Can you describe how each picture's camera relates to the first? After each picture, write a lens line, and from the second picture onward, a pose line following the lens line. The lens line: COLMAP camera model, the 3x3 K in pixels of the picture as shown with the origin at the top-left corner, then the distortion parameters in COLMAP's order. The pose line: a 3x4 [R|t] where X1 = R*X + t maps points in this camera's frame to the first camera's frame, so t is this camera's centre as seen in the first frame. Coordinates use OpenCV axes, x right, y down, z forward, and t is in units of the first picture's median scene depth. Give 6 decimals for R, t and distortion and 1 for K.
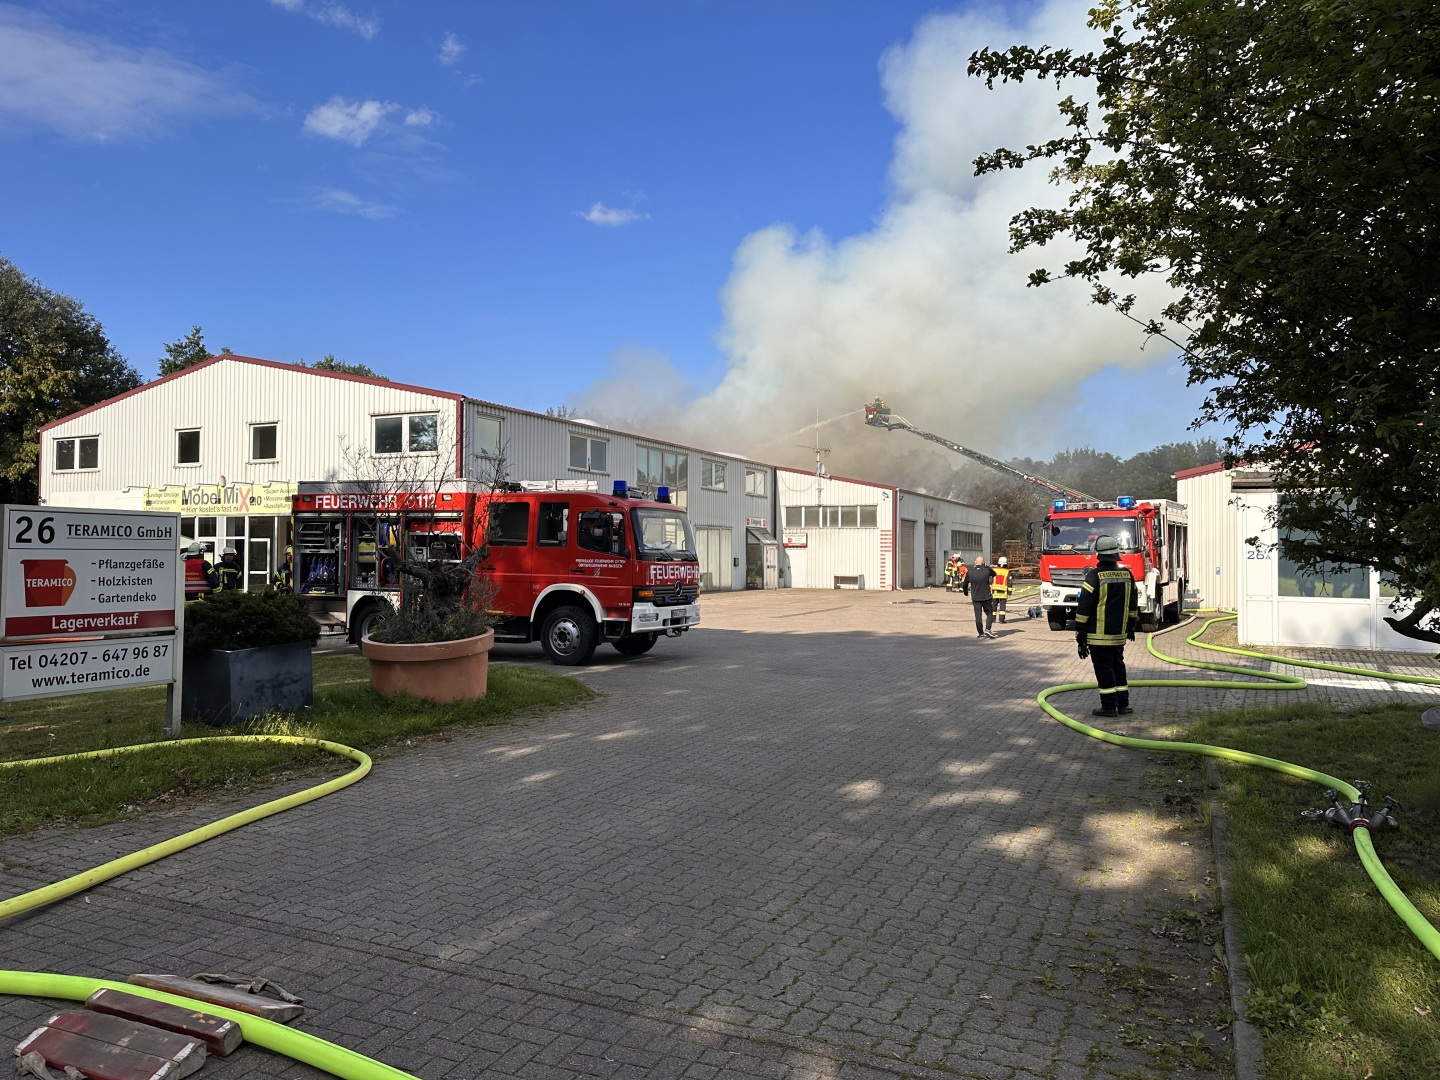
lens RADIAL K [[1024.6, 0, 716.9], [0, 1024.6, 542.4], [0, 0, 1]] dist [0.008174, 0.005165]
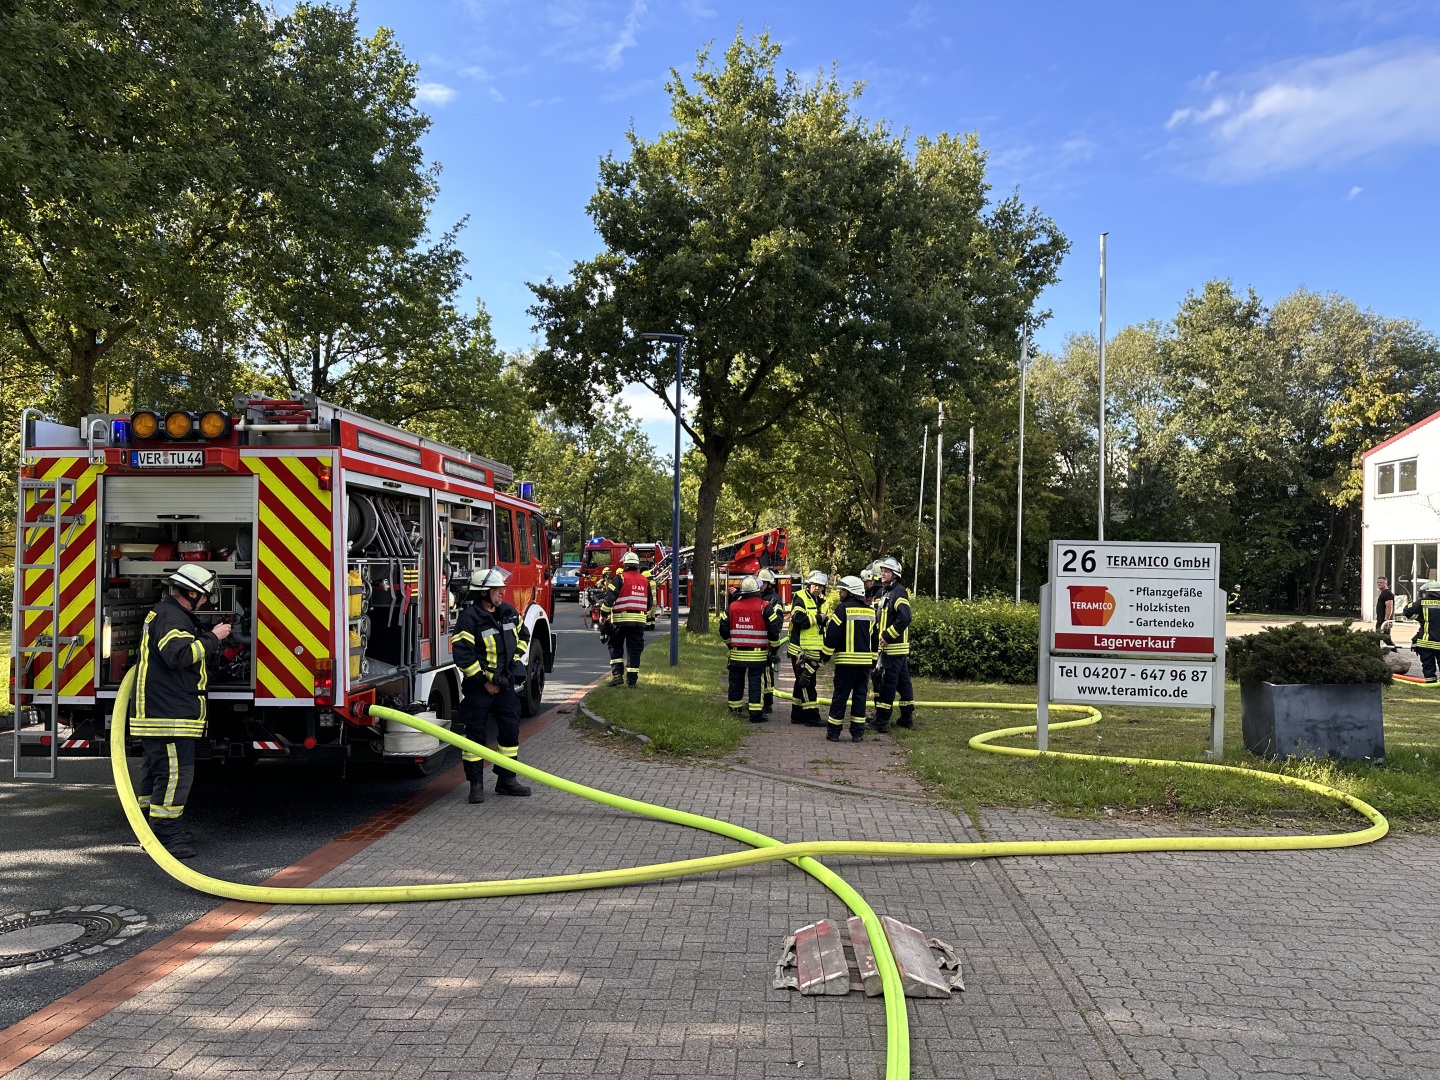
lens RADIAL K [[1024.6, 0, 716.9], [0, 1024.6, 542.4], [0, 0, 1]] dist [0.008174, 0.005165]
pose [[0.351901, -0.014813, -0.935920, 0.291427], [-0.005611, 0.999823, -0.017934, -0.009676], [0.936021, 0.011562, 0.351755, 0.185587]]
